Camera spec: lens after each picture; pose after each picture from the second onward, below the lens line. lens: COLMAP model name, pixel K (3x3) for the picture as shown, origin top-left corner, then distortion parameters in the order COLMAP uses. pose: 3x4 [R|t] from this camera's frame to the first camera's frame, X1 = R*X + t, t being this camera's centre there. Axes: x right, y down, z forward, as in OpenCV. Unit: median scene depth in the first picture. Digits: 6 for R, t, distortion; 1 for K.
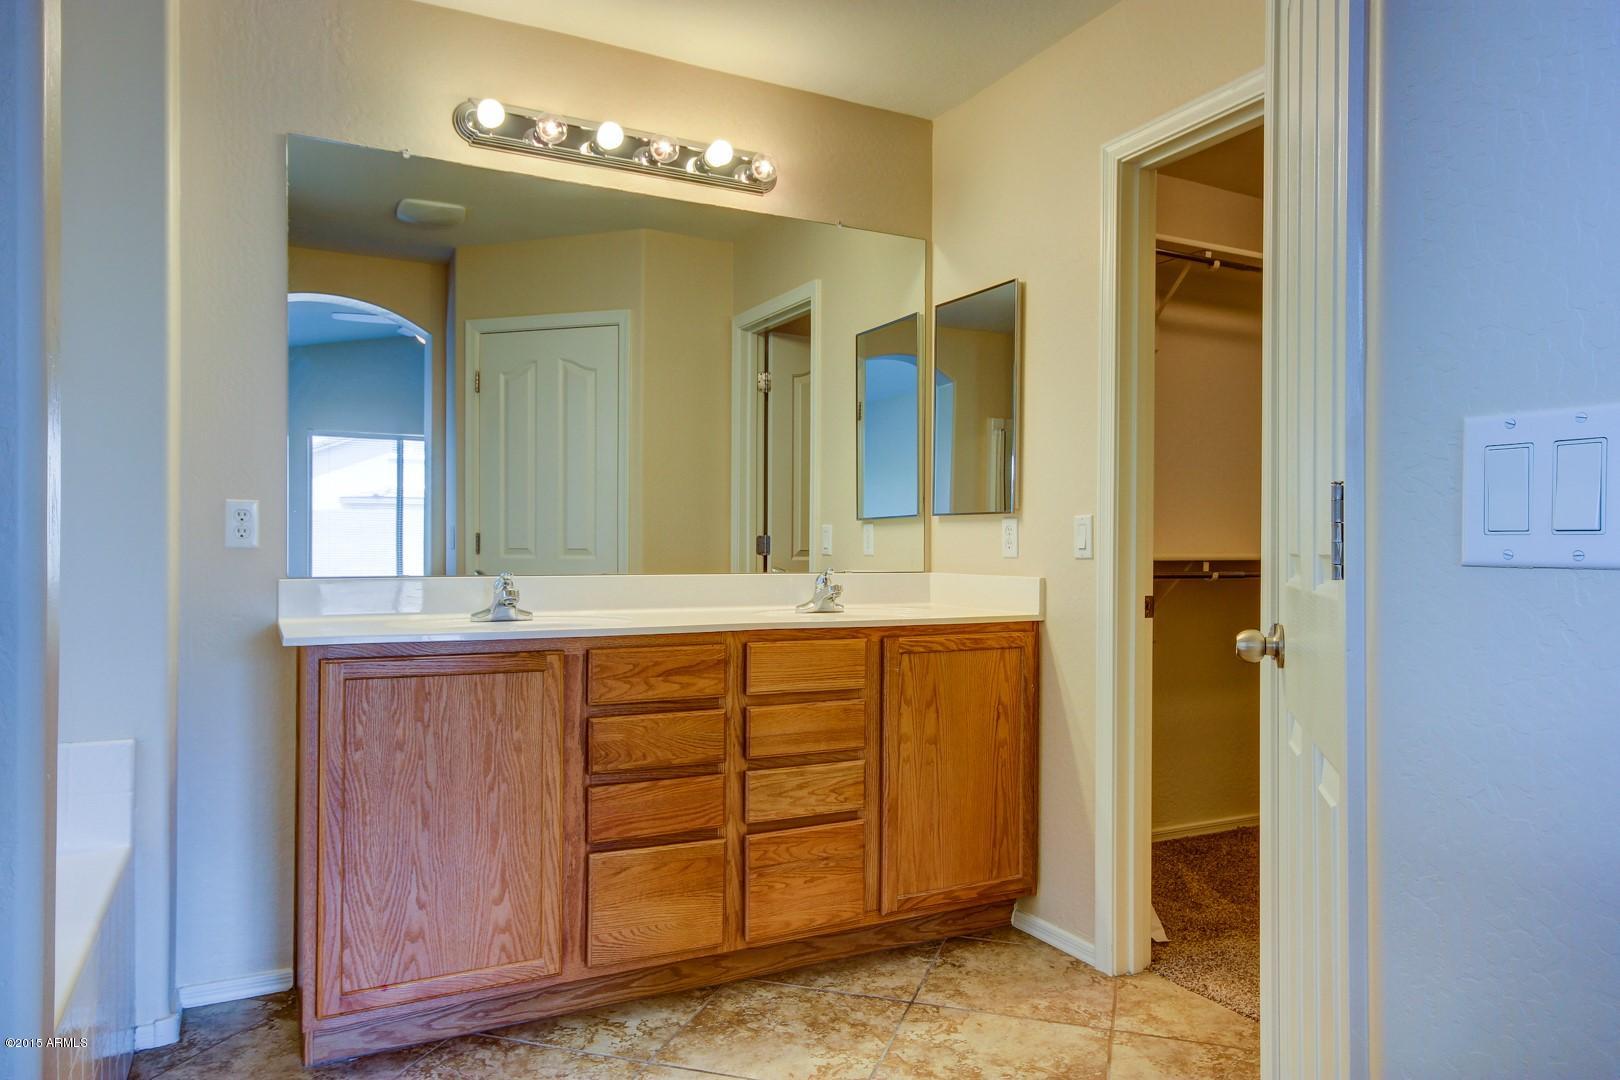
lens RADIAL K [[876.3, 0, 822.7], [0, 876.3, 545.6], [0, 0, 1]] dist [-0.003305, -0.000131]
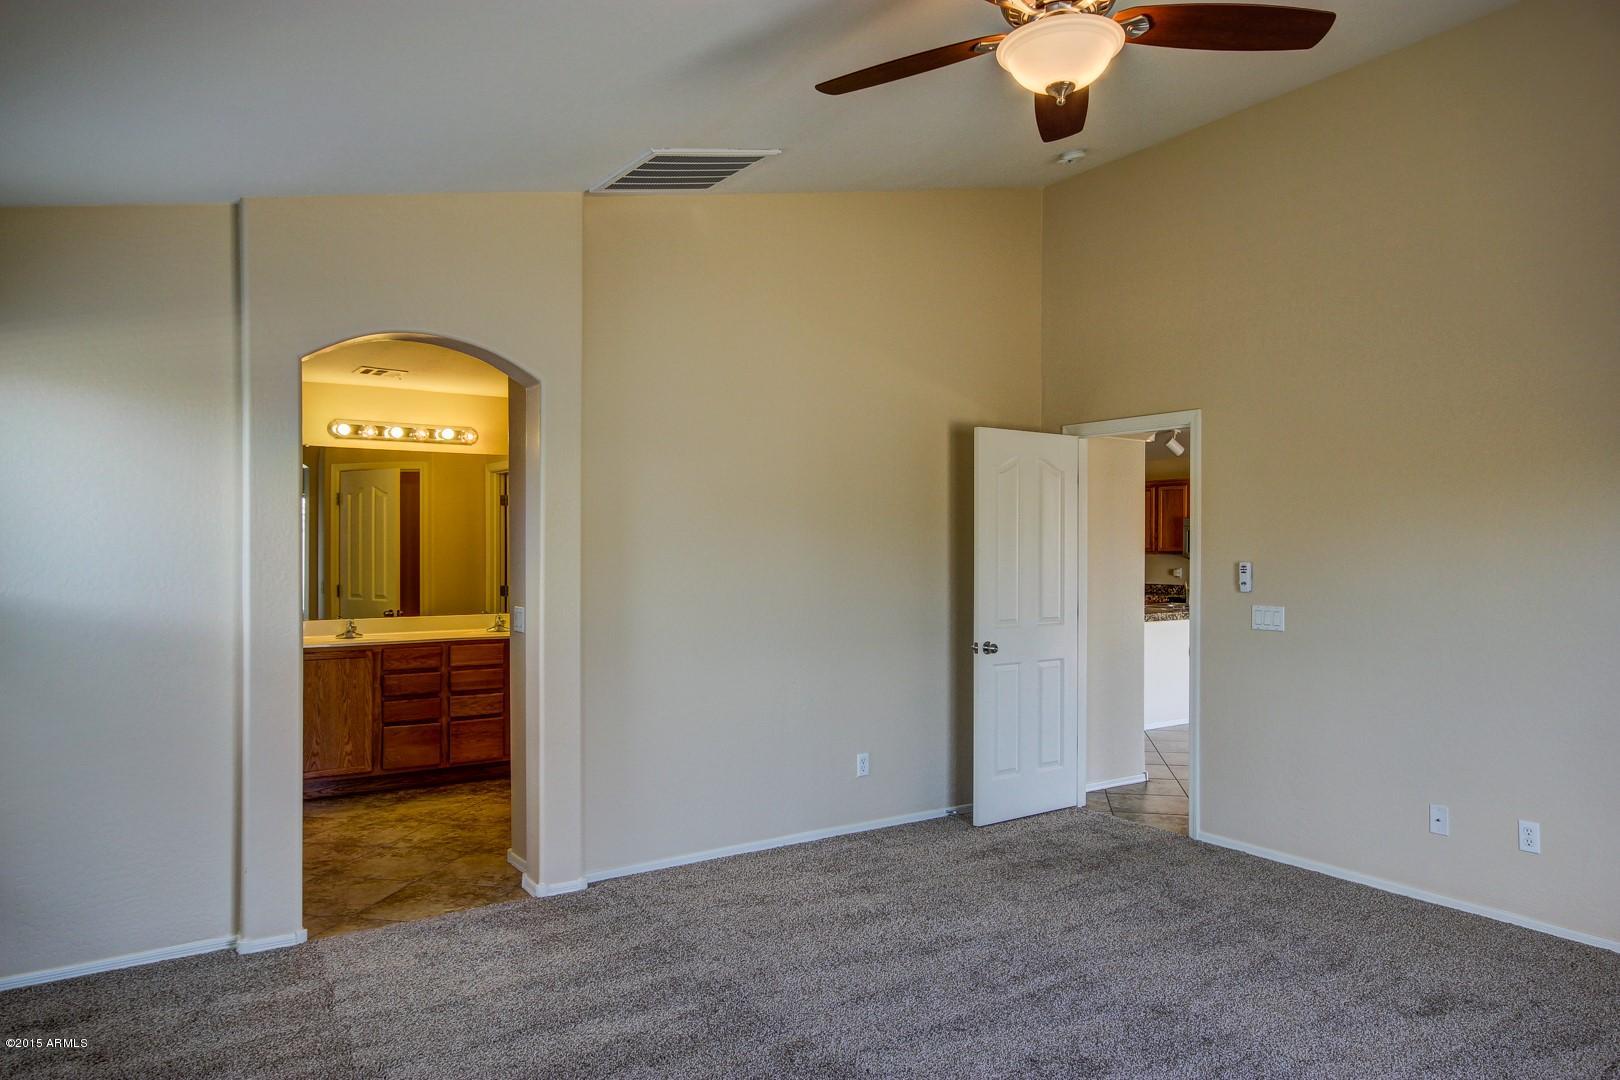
lens RADIAL K [[876.3, 0, 798.3], [0, 876.3, 545.0], [0, 0, 1]] dist [-0.003305, -0.000131]
pose [[0.993743, 0.000301, 0.111689, 0.649176], [-0.000558, 0.999997, 0.002268, -0.192771], [-0.111688, -0.002316, 0.993741, -1.679501]]
